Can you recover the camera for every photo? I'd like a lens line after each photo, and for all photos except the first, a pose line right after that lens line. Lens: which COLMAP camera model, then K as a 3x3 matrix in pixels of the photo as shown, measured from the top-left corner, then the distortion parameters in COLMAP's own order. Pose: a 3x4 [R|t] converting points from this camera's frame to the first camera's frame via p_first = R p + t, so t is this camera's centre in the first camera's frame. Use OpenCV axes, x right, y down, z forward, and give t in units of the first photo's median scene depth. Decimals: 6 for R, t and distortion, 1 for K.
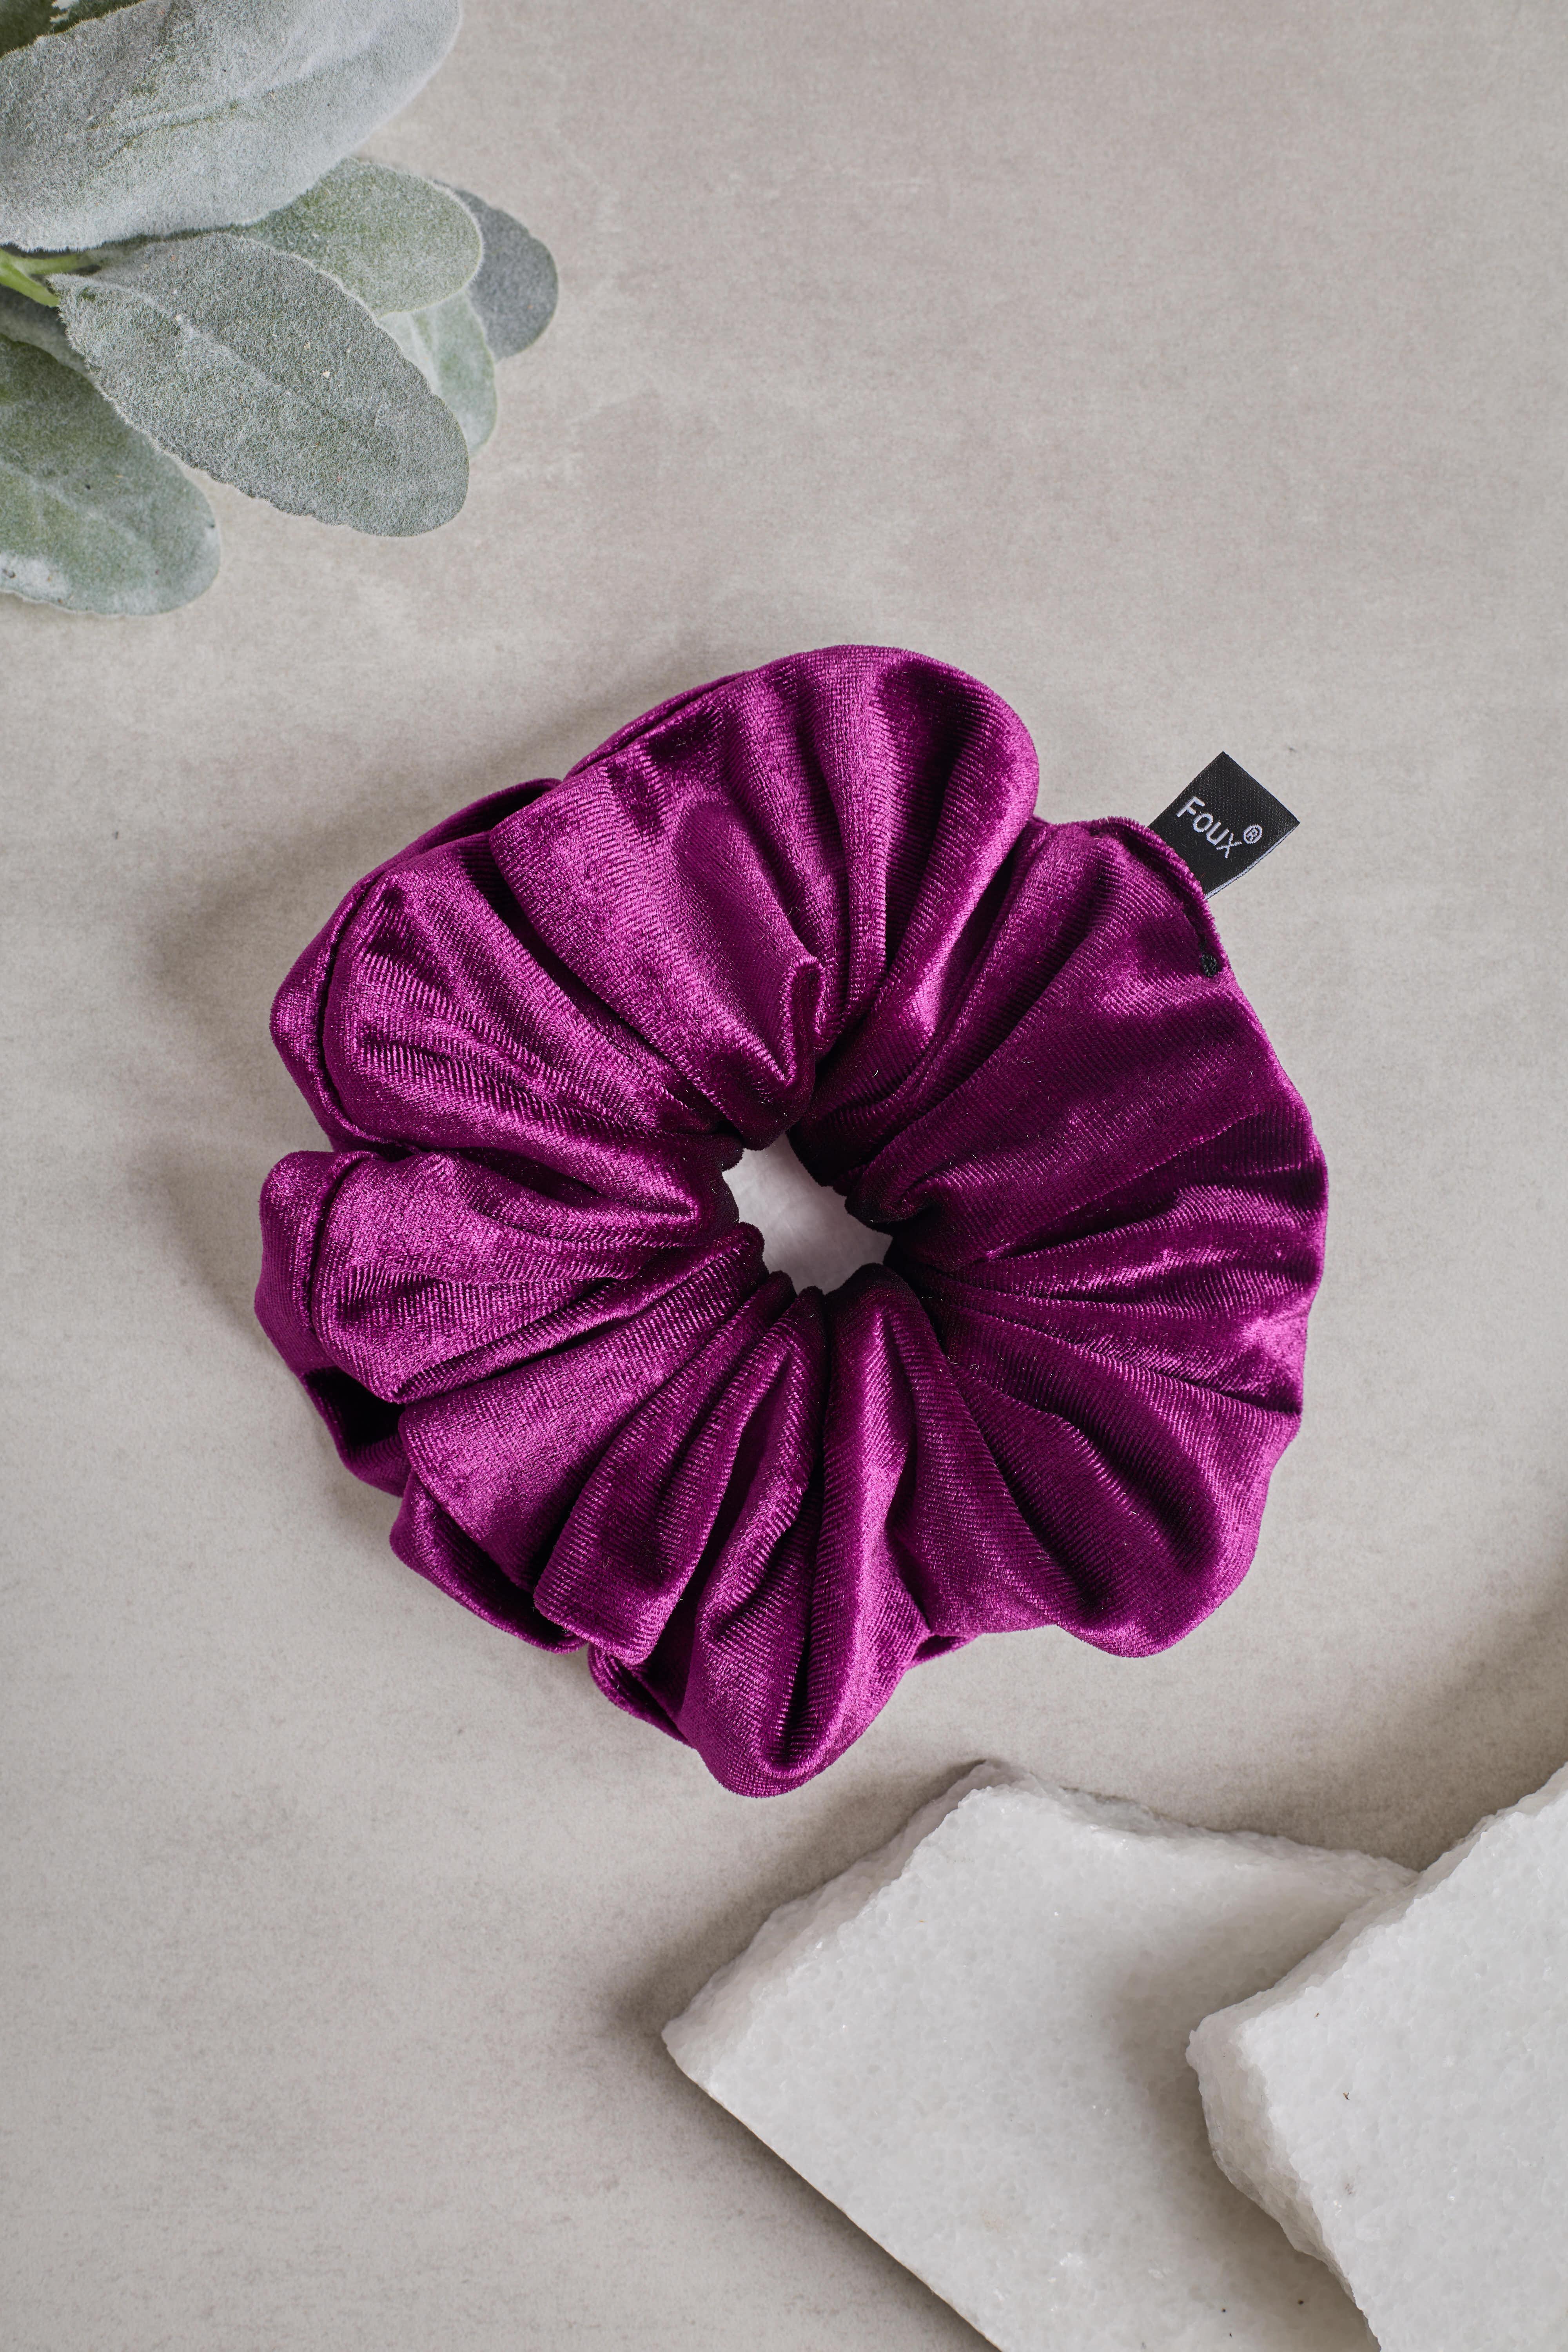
lens RADIAL K [[3752.0, 0, 793.0], [0, 3752.0, 1205.2], [0, 0, 1]] dist [0.030216, -0.595425]
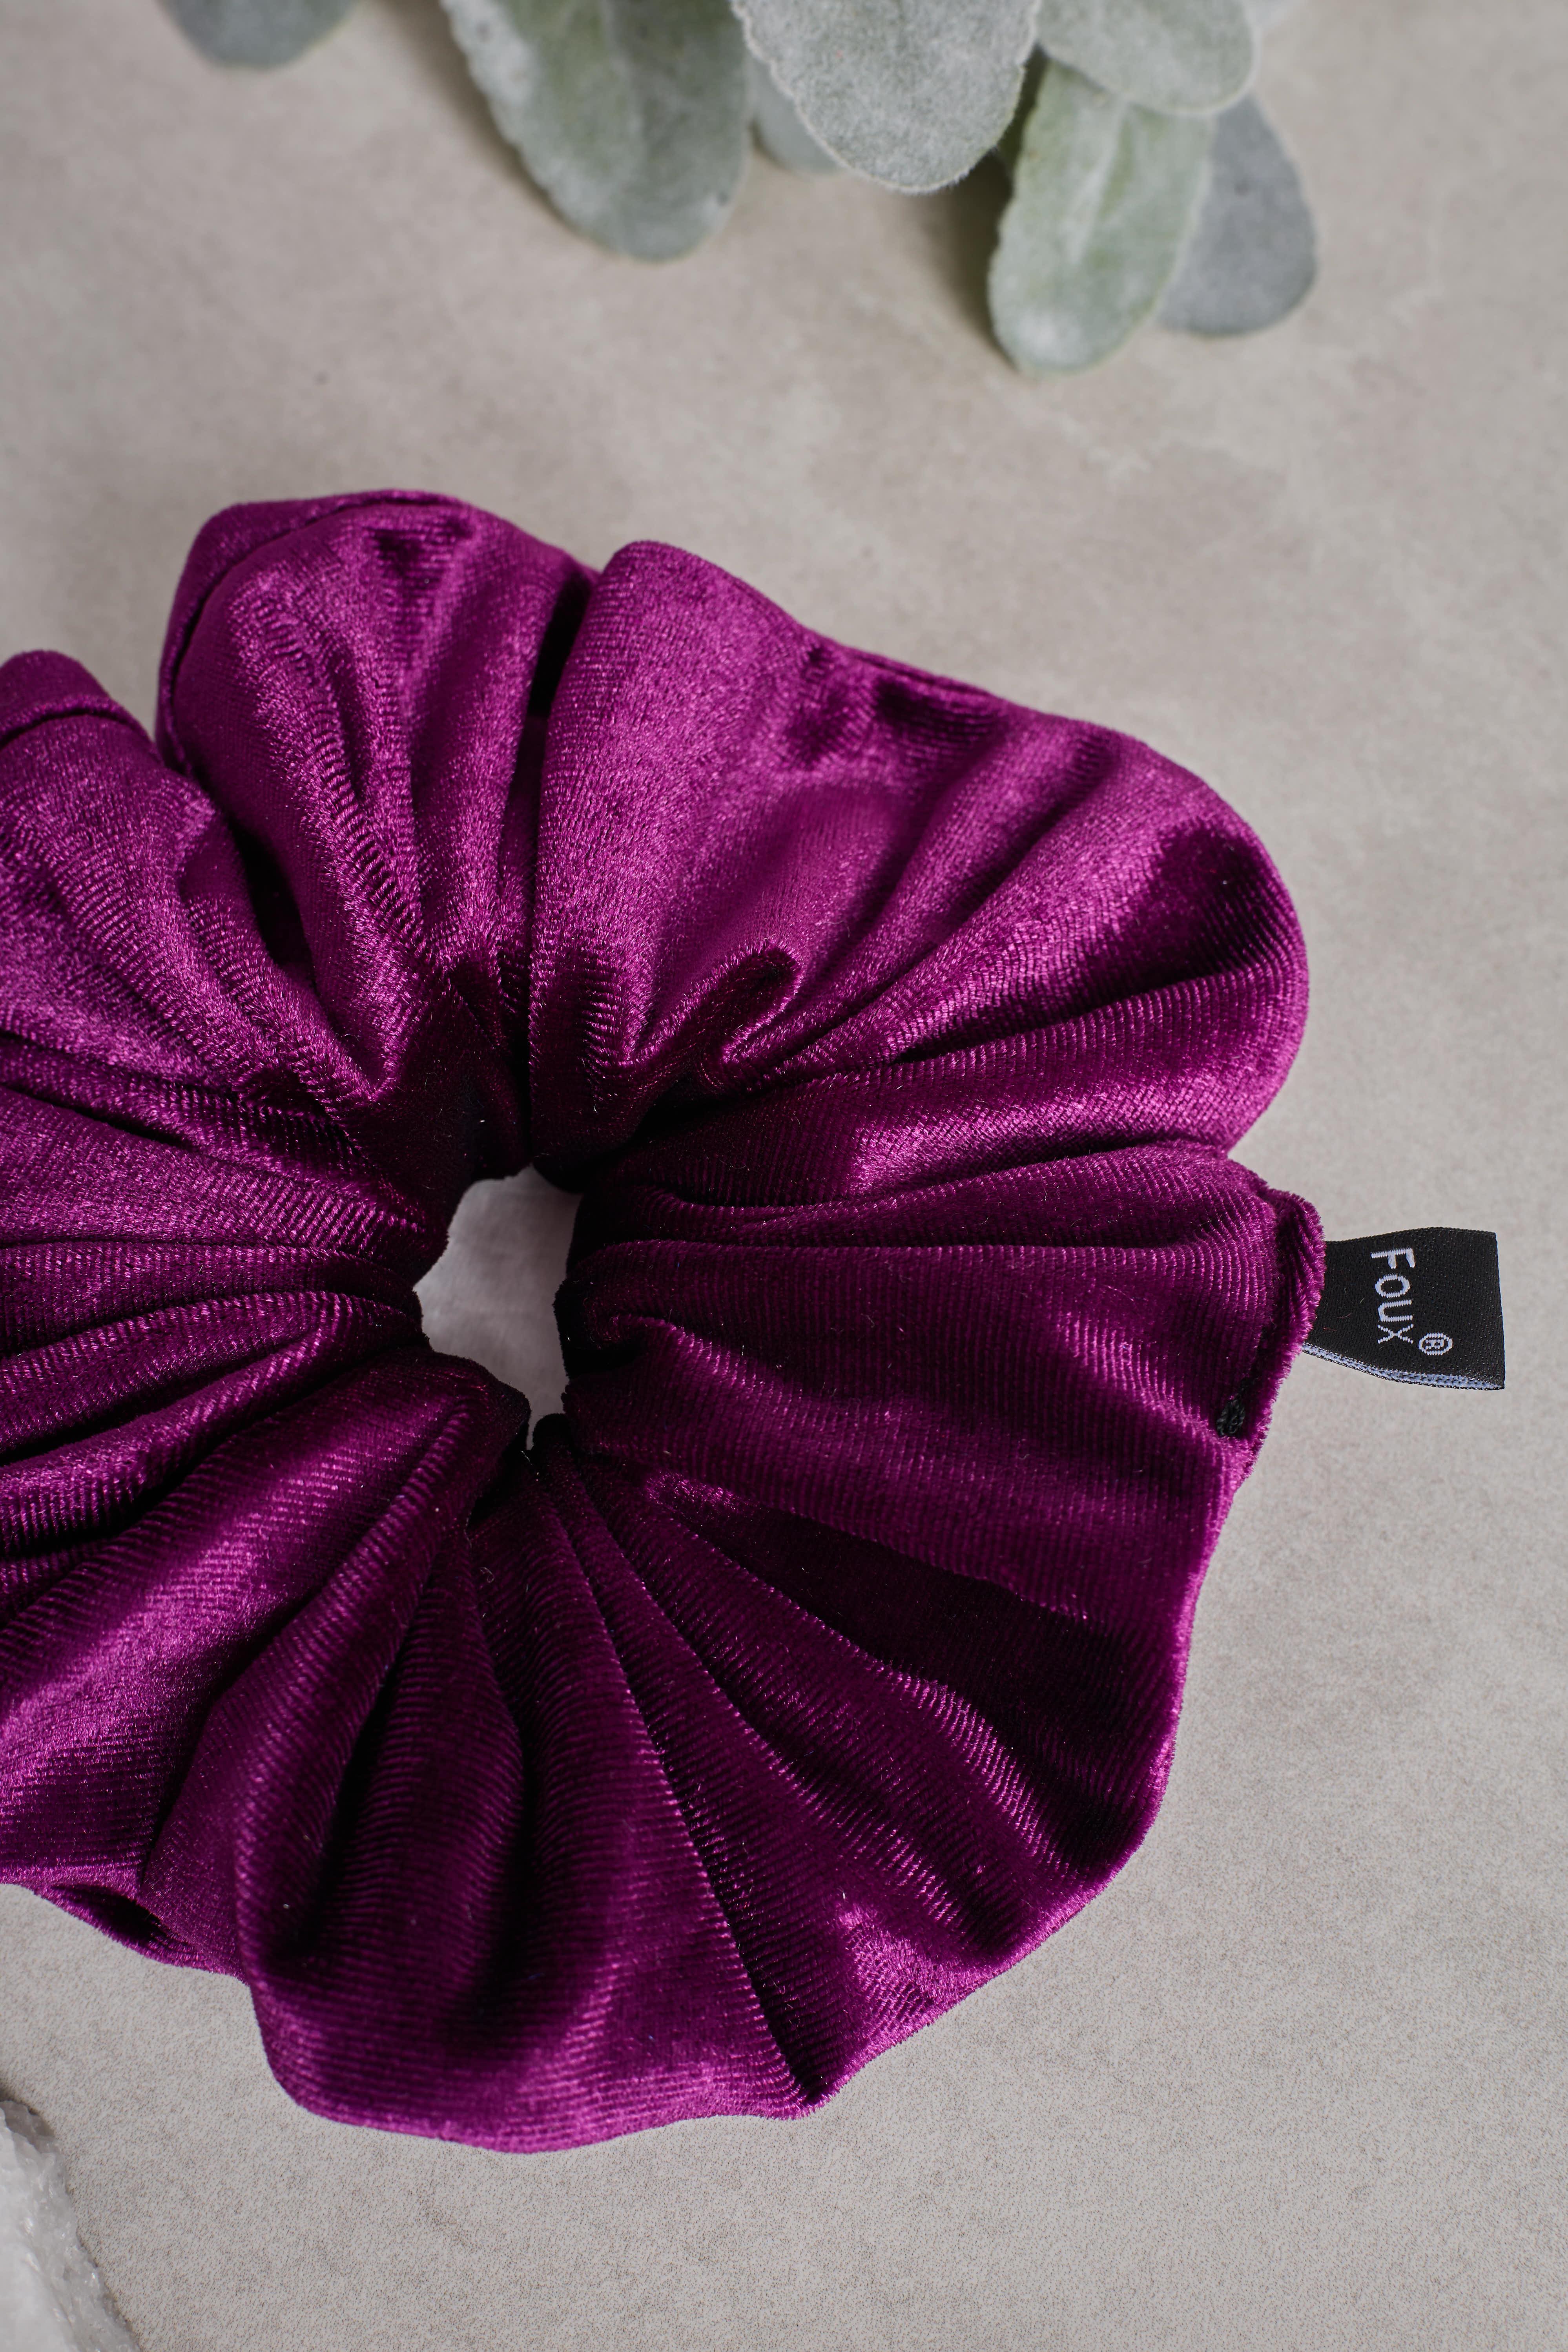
lens RADIAL K [[3897.6, 0, 784.0], [0, 3897.6, 1176.0], [0, 0, 1]] dist [-0.016218, -0.306582]
pose [[0.667922, 0.668398, -0.327298, 0.233019], [-0.742075, 0.631580, -0.224569, 0.103484], [0.056614, 0.392874, 0.917848, 0.378084]]
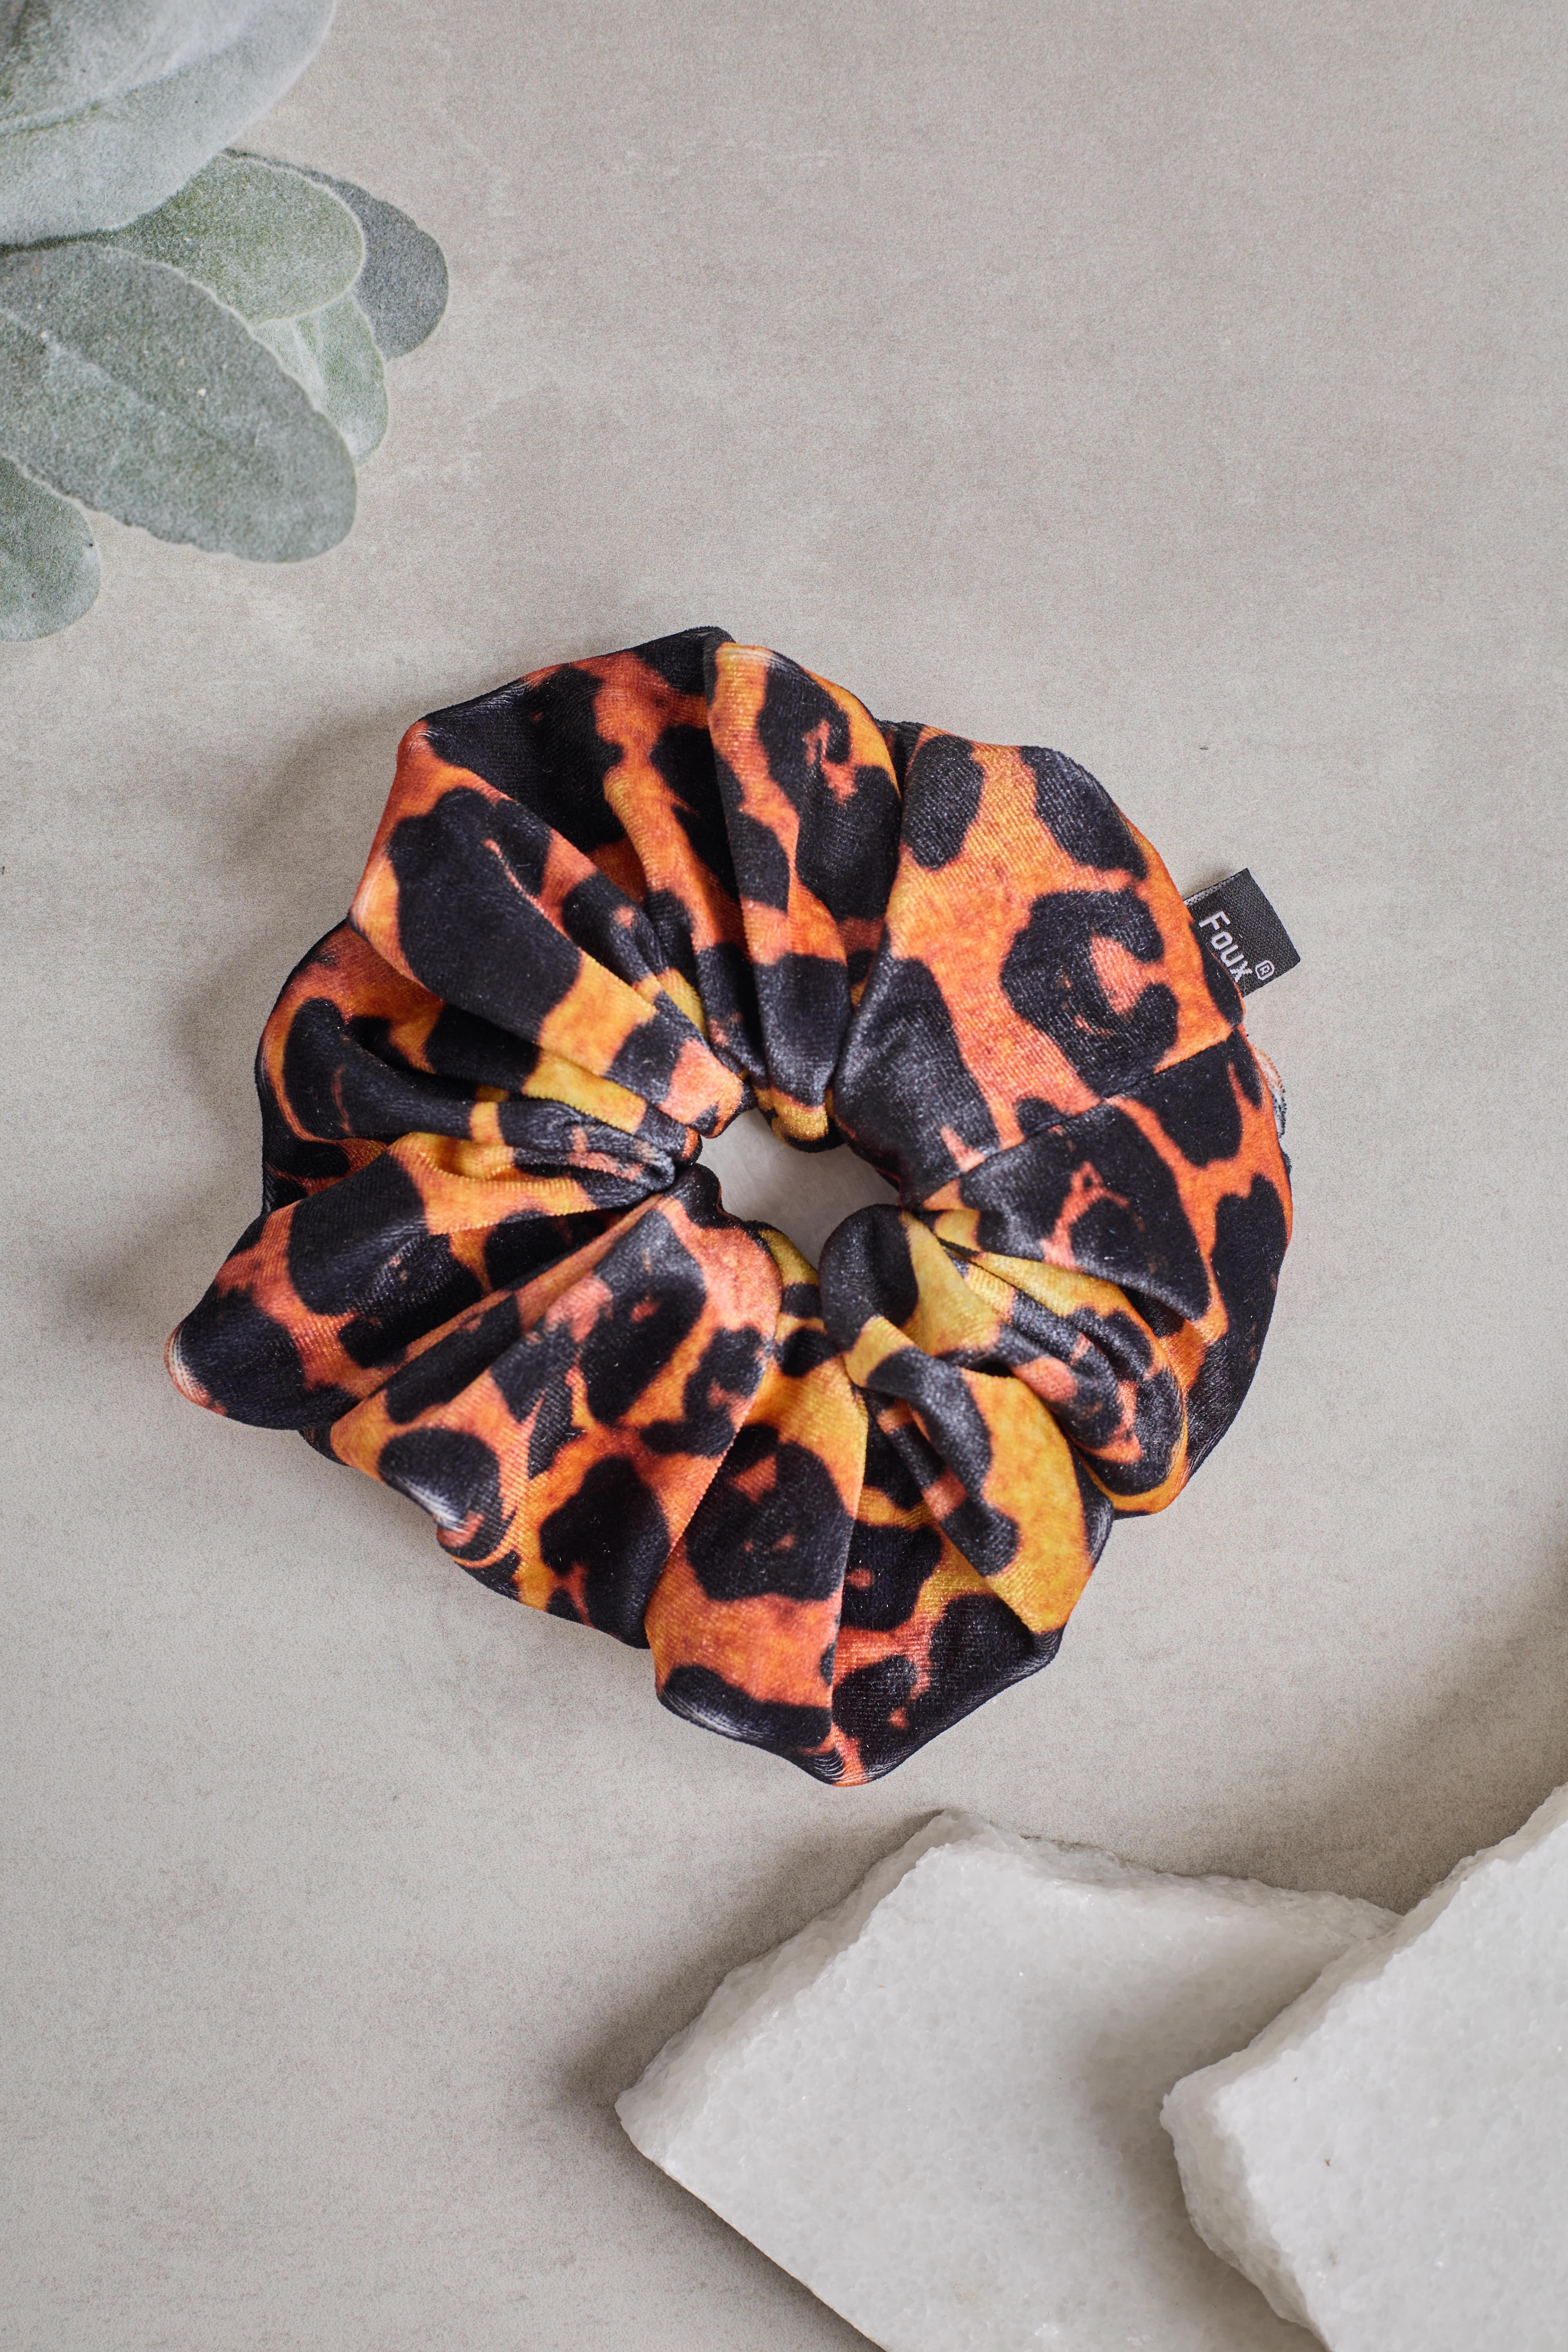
lens RADIAL K [[3752.0, 0, 793.0], [0, 3752.0, 1205.2], [0, 0, 1]] dist [0.030216, -0.595425]
pose [[0.999467, -0.029920, 0.013052, 0.004923], [0.029506, 0.999088, 0.030856, -0.037691], [-0.013963, -0.030454, 0.999439, 0.044995]]
